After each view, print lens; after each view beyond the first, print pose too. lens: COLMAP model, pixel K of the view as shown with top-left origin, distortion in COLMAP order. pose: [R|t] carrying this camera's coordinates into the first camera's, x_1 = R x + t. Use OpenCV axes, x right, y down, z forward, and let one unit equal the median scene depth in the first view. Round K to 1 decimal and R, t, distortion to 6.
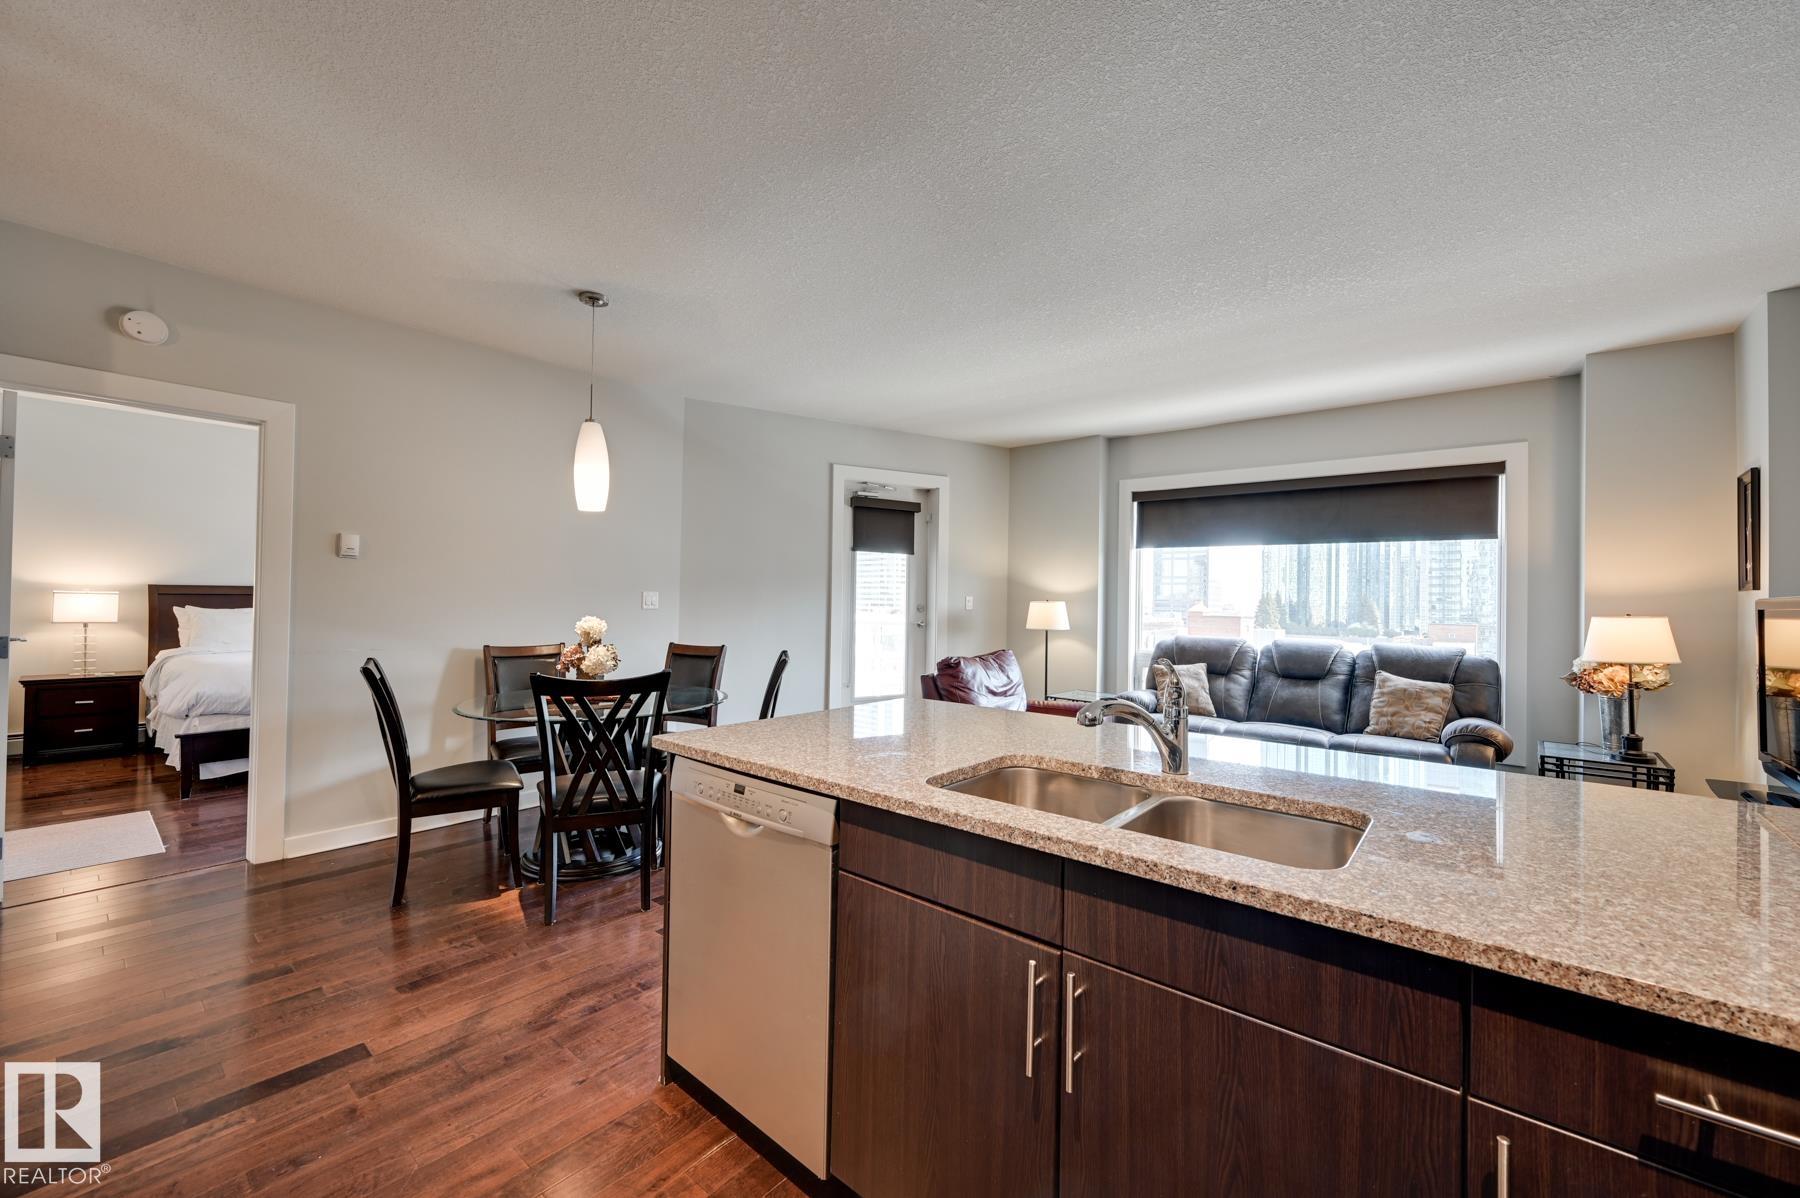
lens RADIAL K [[705.3, 0, 892.7], [0, 705.3, 598.4], [0, 0, 1]] dist [-0.005547, 0.002152]
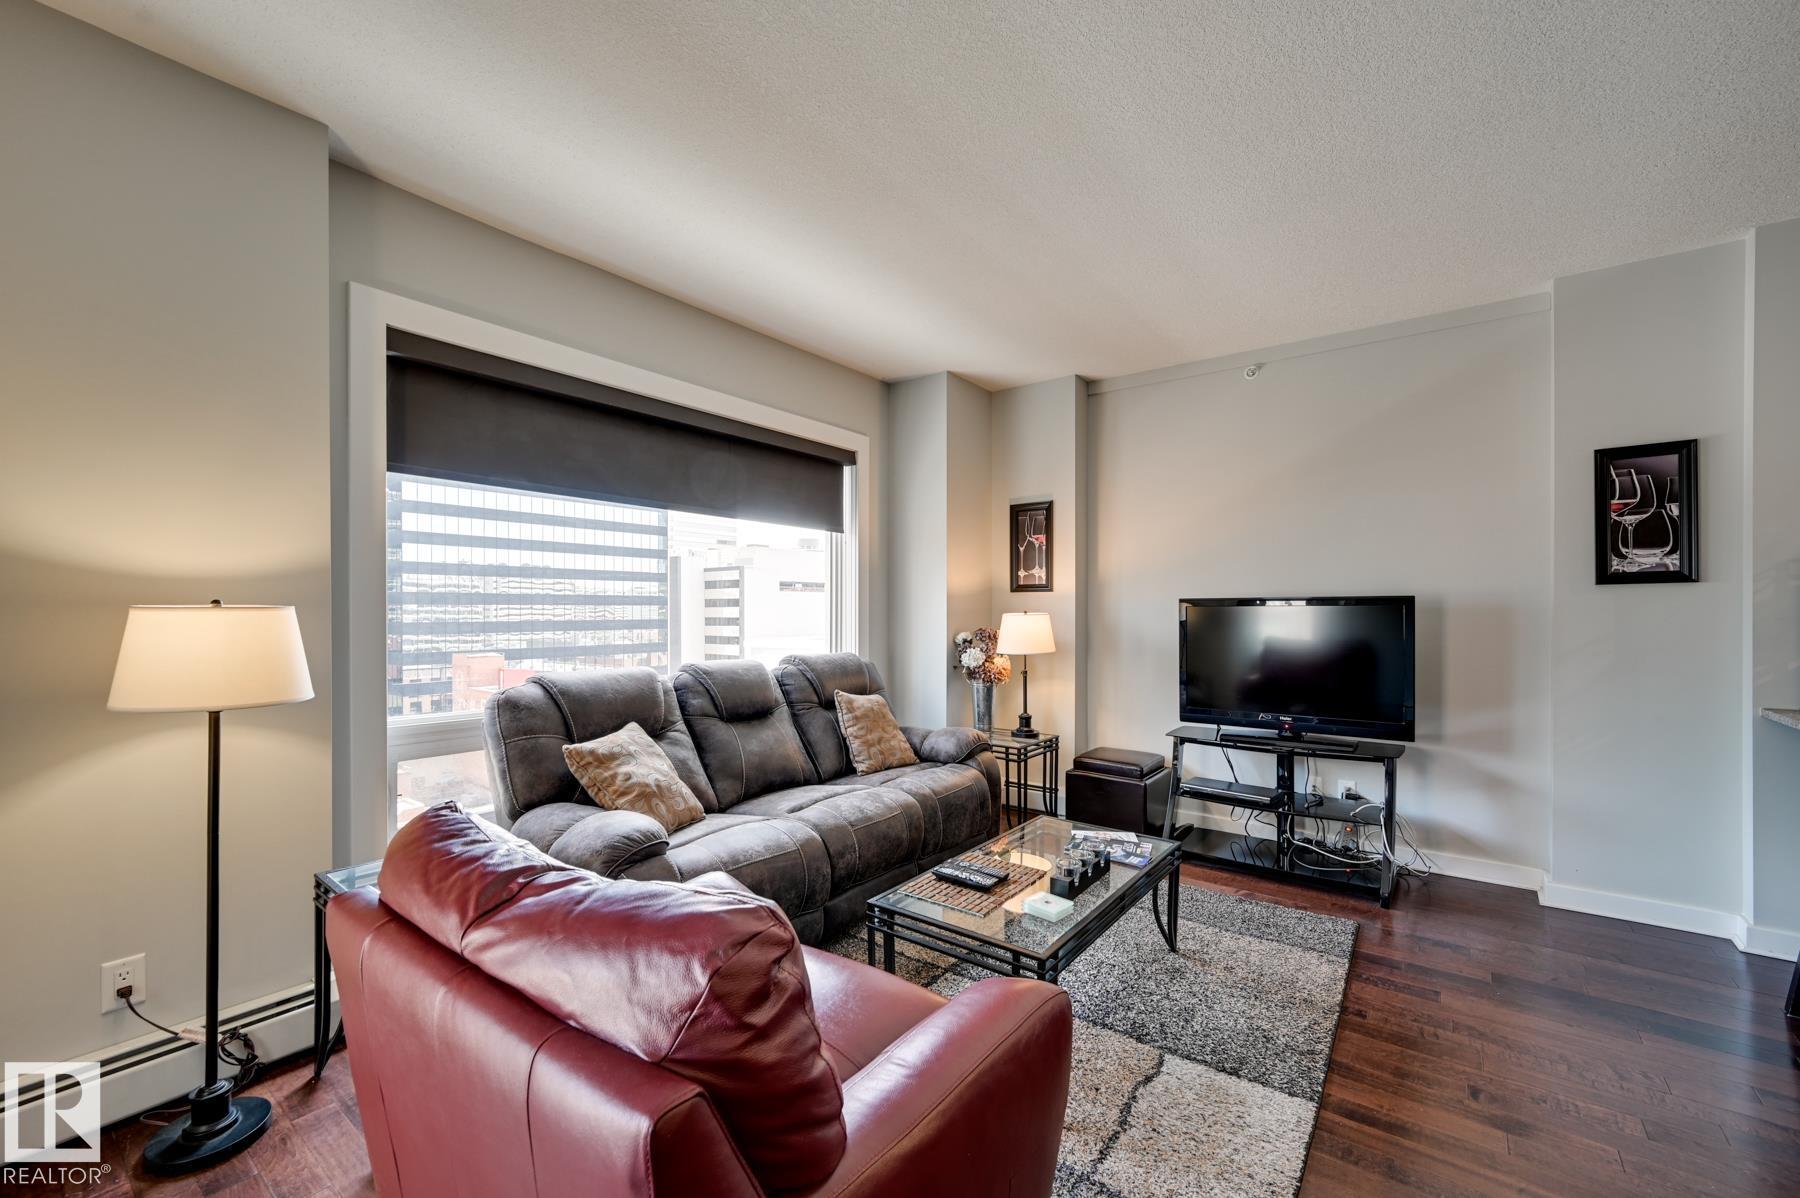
lens RADIAL K [[723.7, 0, 890.7], [0, 723.7, 611.1], [0, 0, 1]] dist [0.001001, -0.000320]
pose [[-0.036195, -0.019980, 0.999145, -0.102629], [-0.003400, 0.999797, 0.019870, -0.000392], [-0.999339, -0.002678, -0.036255, 0.950708]]
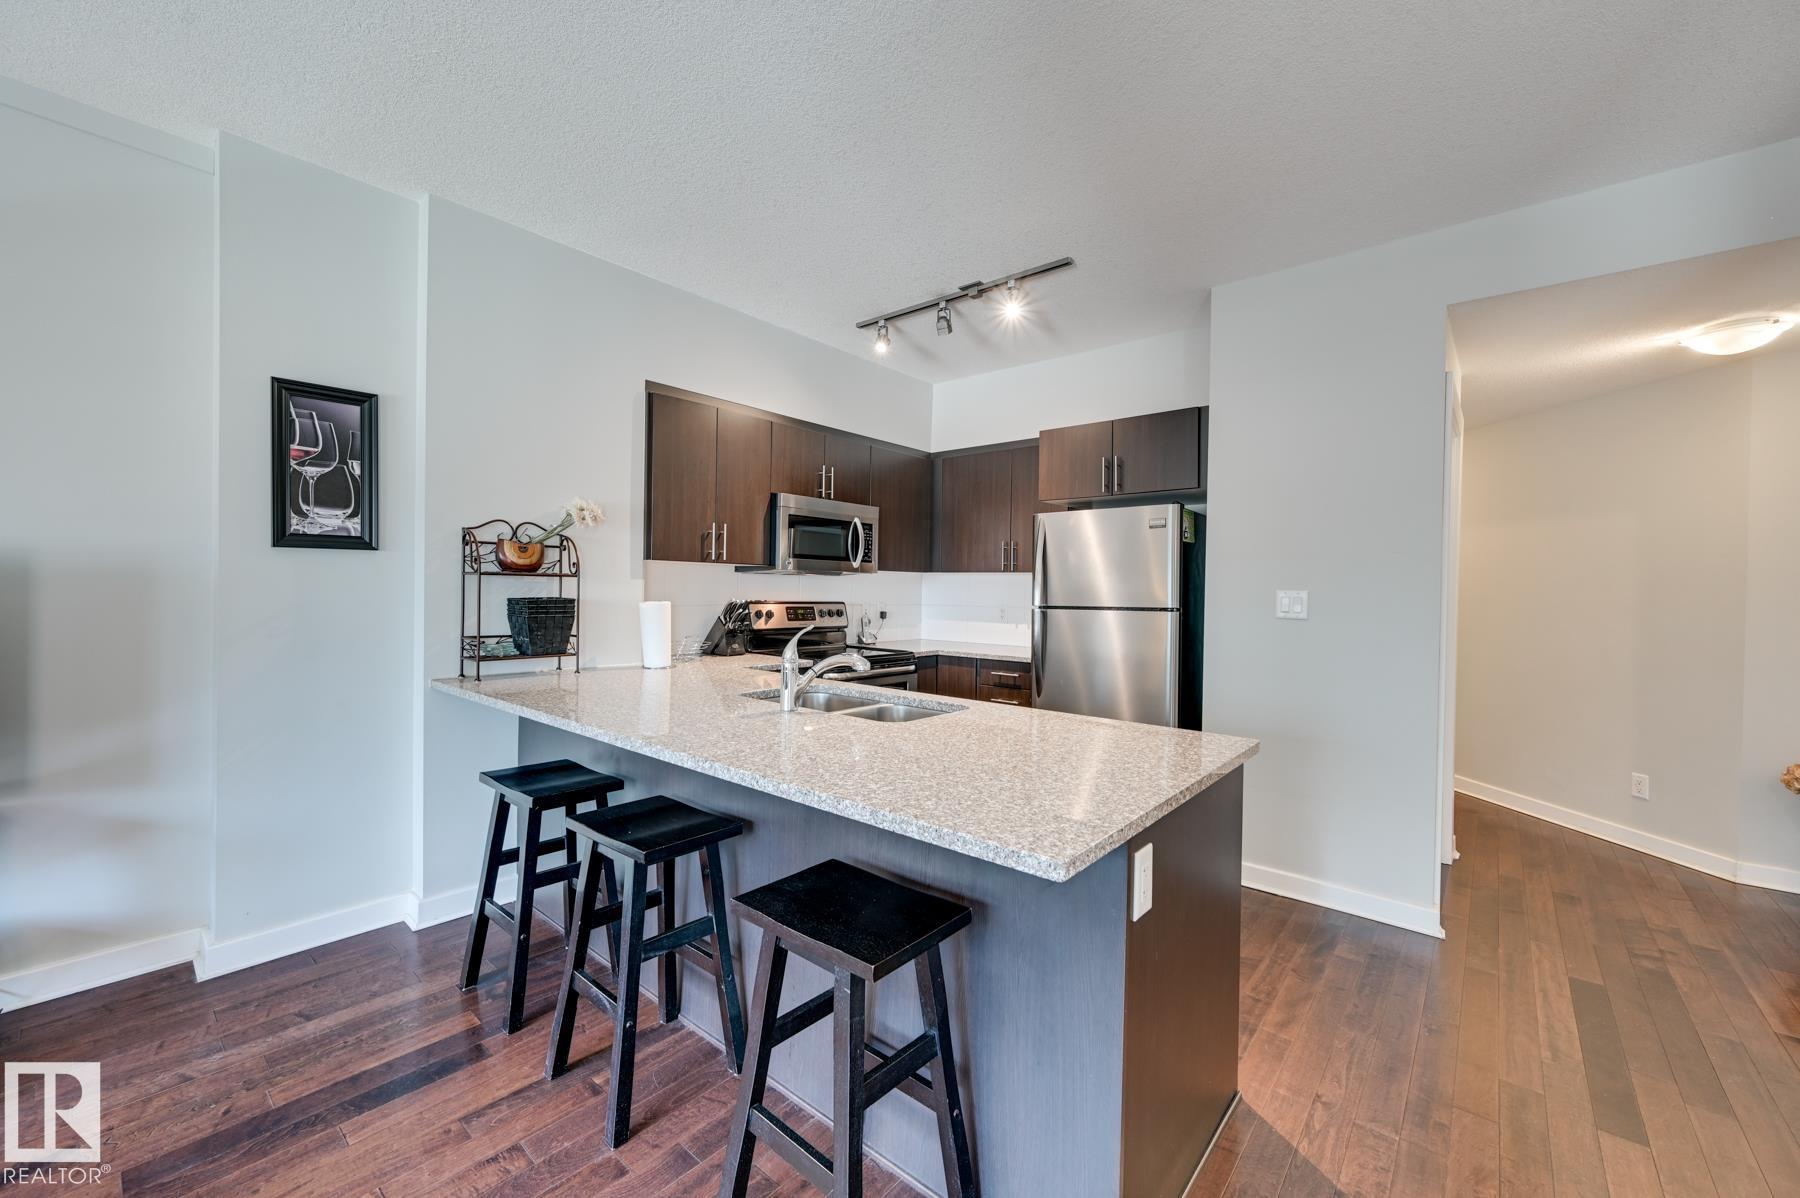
lens RADIAL K [[705.3, 0, 902.5], [0, 705.3, 598.4], [0, 0, 1]] dist [-0.005547, 0.002152]
pose [[-0.999360, -0.033962, 0.011262, 0.068710], [-0.033870, 0.999392, 0.008250, 0.004220], [-0.011536, 0.007863, -0.999903, 0.790762]]
